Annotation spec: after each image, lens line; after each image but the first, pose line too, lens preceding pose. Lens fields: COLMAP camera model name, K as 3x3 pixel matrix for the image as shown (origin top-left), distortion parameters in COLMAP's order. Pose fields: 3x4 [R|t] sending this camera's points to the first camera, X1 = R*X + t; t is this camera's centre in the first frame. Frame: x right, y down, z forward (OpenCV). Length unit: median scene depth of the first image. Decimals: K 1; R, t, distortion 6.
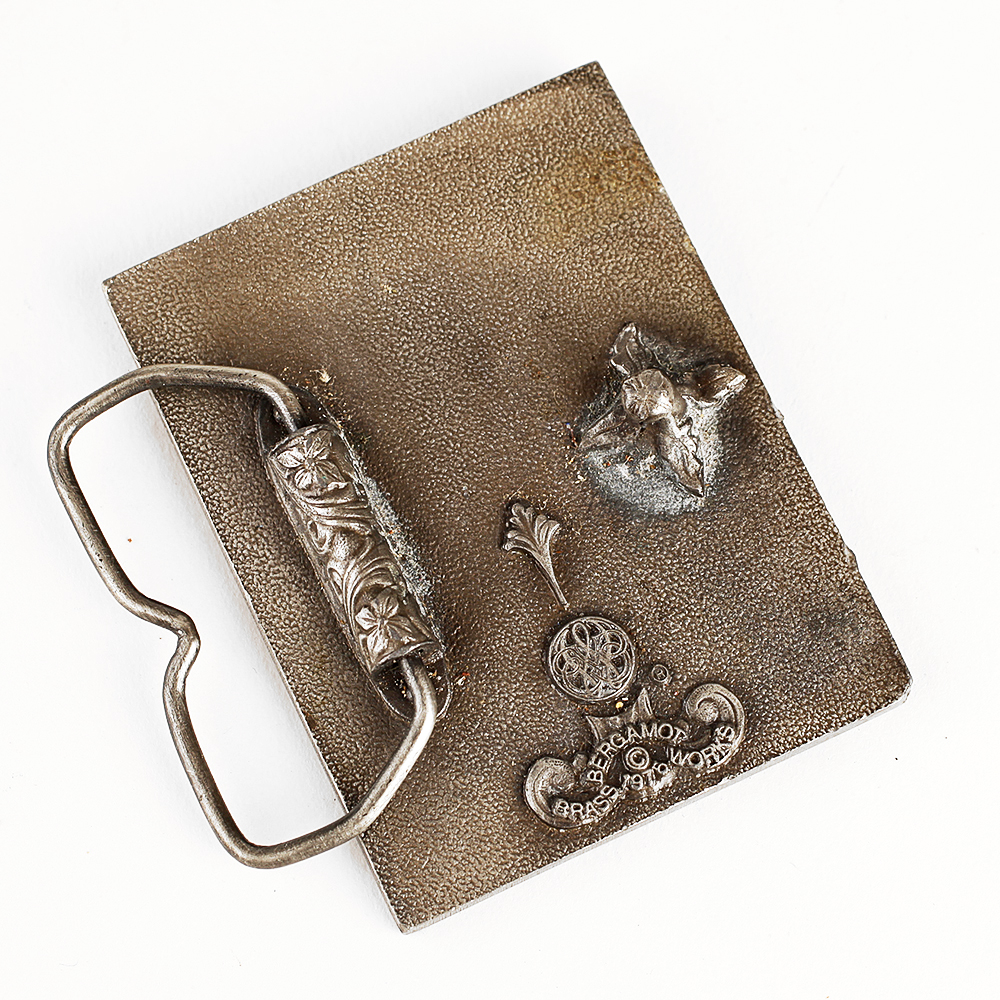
lens RADIAL K [[4043.2, 0, 500.0], [0, 4043.2, 500.0], [0, 0, 1]] dist [0.064991, -1.584353]
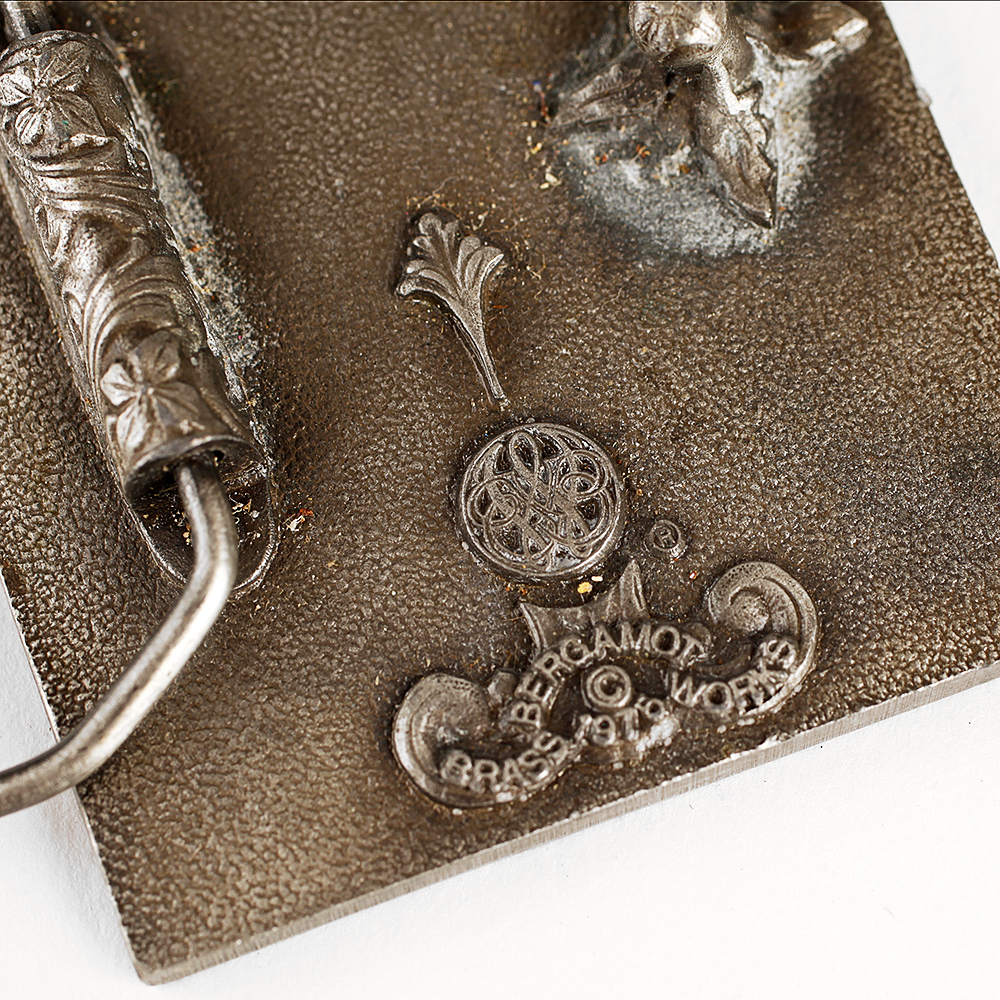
lens RADIAL K [[4043.2, 0, 500.0], [0, 4043.2, 500.0], [0, 0, 1]] dist [0.064991, -1.584353]
pose [[0.996208, 0.071406, -0.049702, 0.044004], [-0.073583, 0.996342, -0.043462, 0.062997], [0.046417, 0.046955, 0.997818, 0.463429]]
